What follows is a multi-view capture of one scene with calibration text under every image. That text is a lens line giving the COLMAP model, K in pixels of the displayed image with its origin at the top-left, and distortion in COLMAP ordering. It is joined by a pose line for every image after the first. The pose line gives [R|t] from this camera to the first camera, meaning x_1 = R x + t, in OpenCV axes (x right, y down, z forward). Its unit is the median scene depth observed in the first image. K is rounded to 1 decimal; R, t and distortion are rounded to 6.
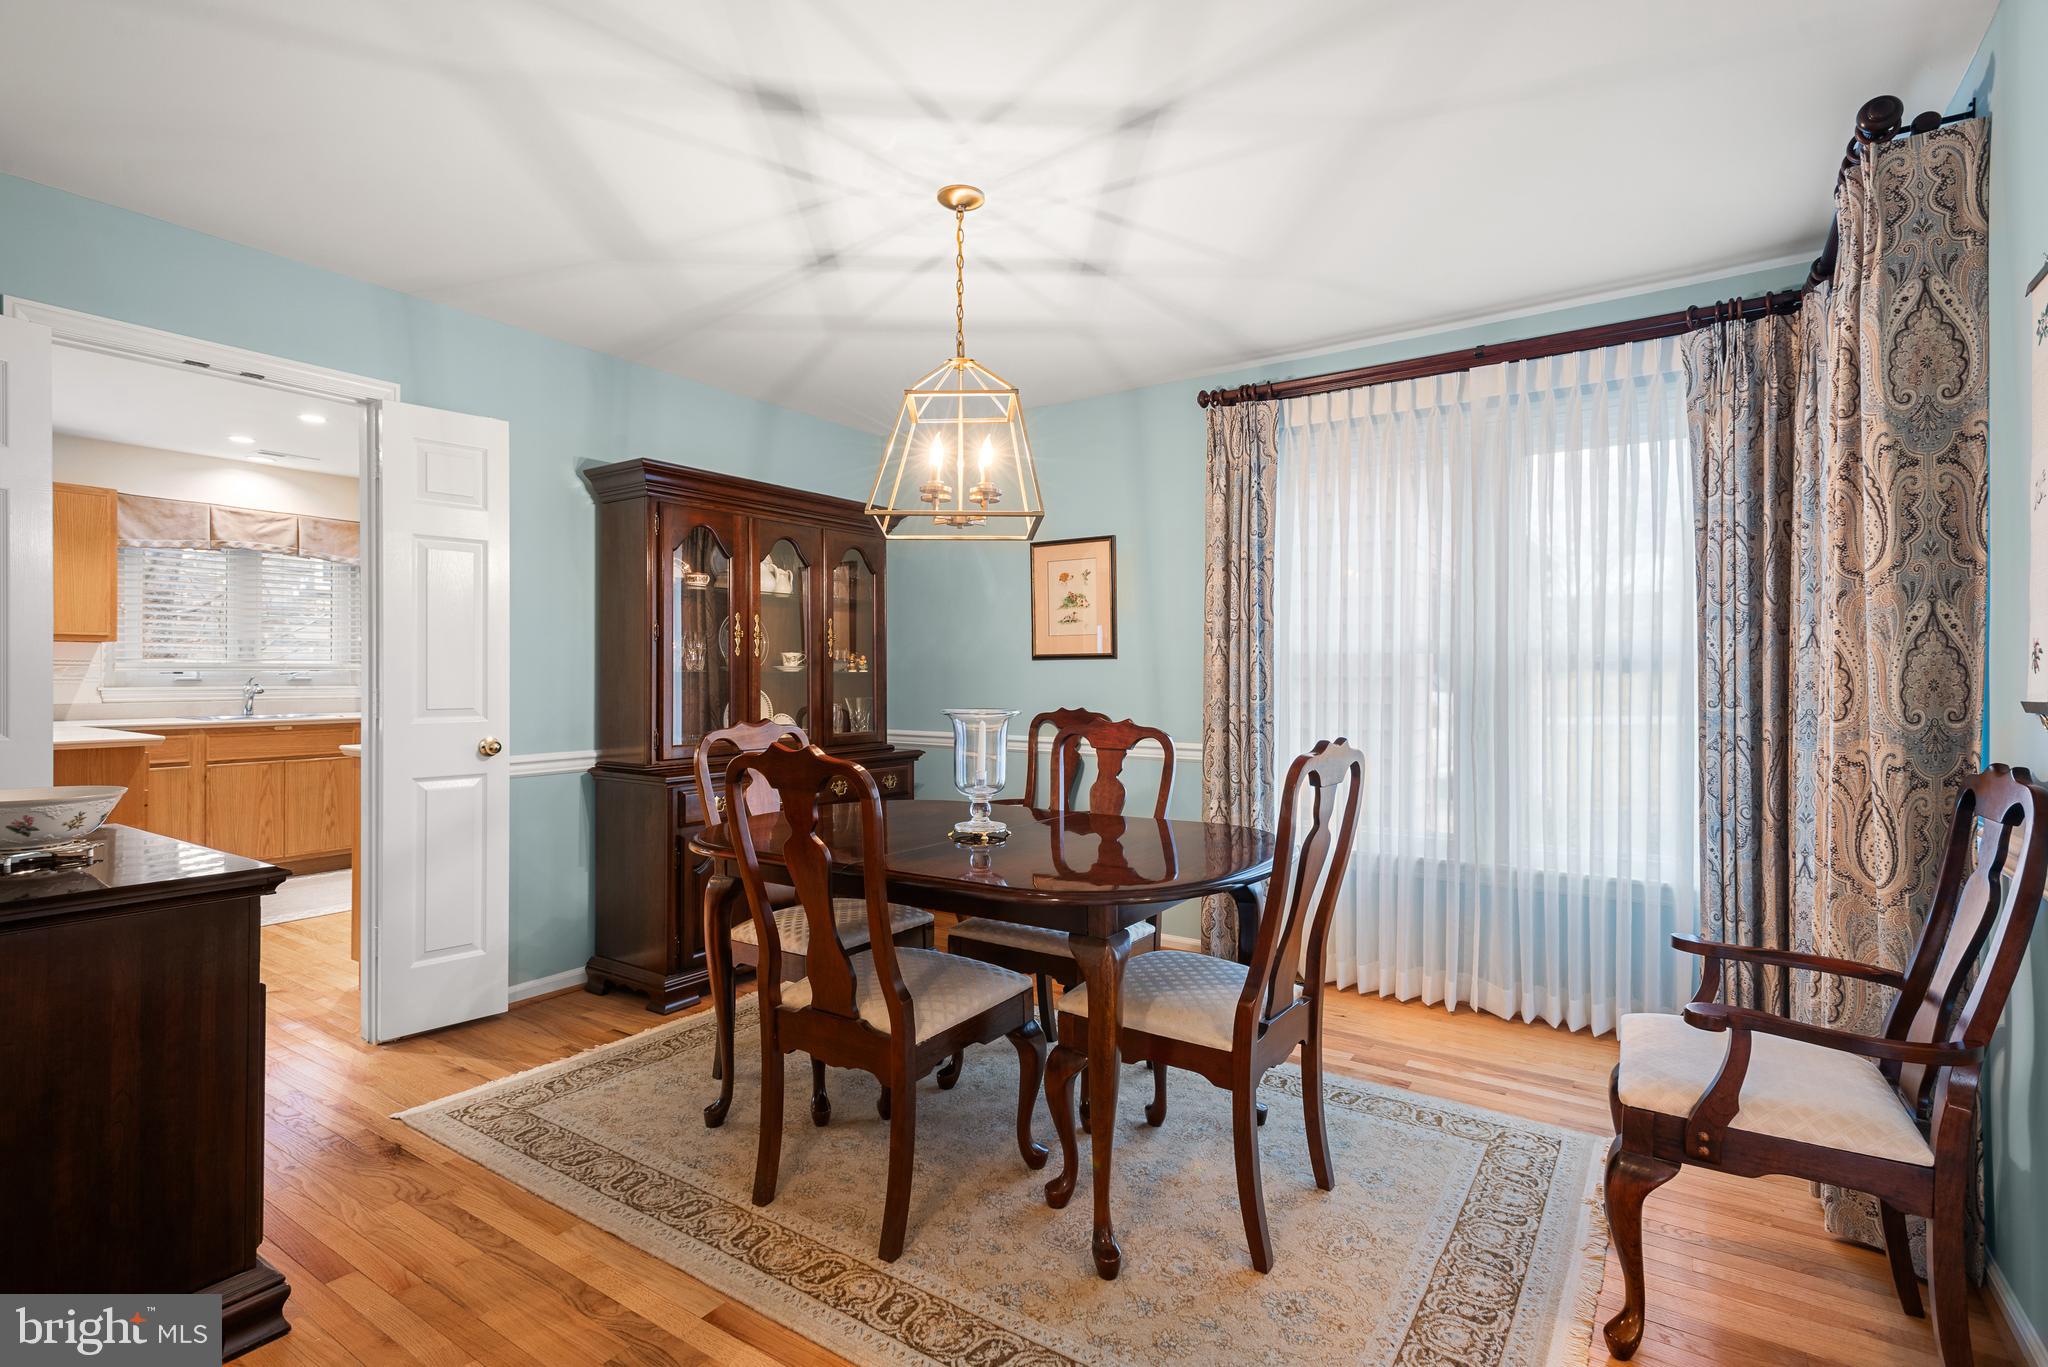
lens RADIAL K [[965.5, 0, 1012.2], [0, 965.5, 669.8], [0, 0, 1]] dist [0.016314, -0.000418]
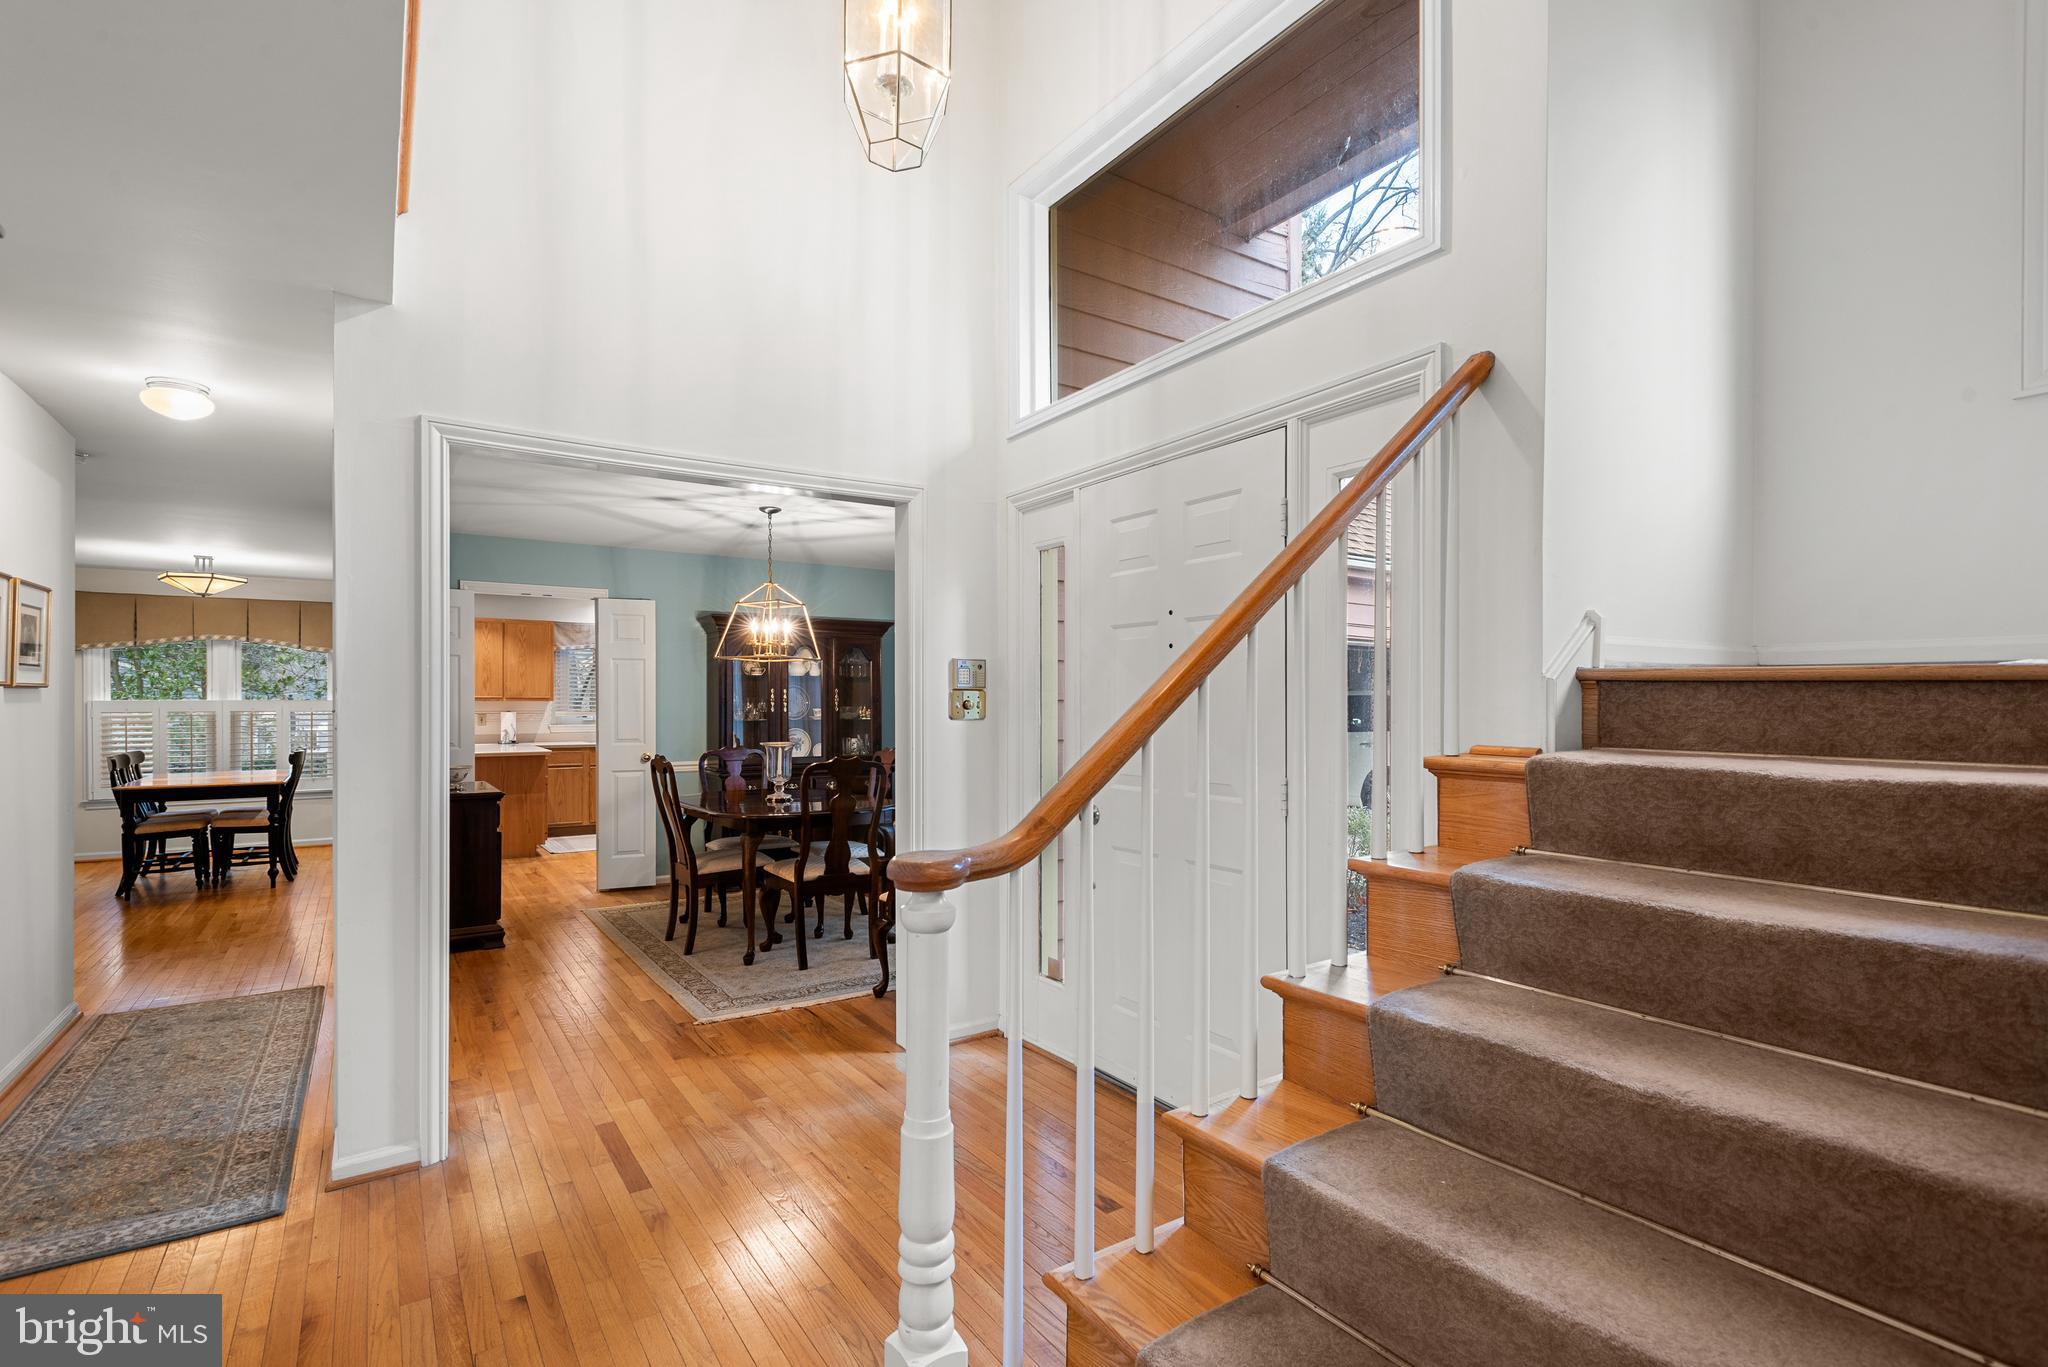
lens RADIAL K [[948.4, 0, 1026.6], [0, 948.4, 698.3], [0, 0, 1]] dist [0.000821, 0.000053]
pose [[0.930972, -0.005899, -0.365043, 0.616168], [0.005419, 0.999983, -0.002337, -0.024565], [0.365051, 0.000197, 0.930988, -0.382677]]
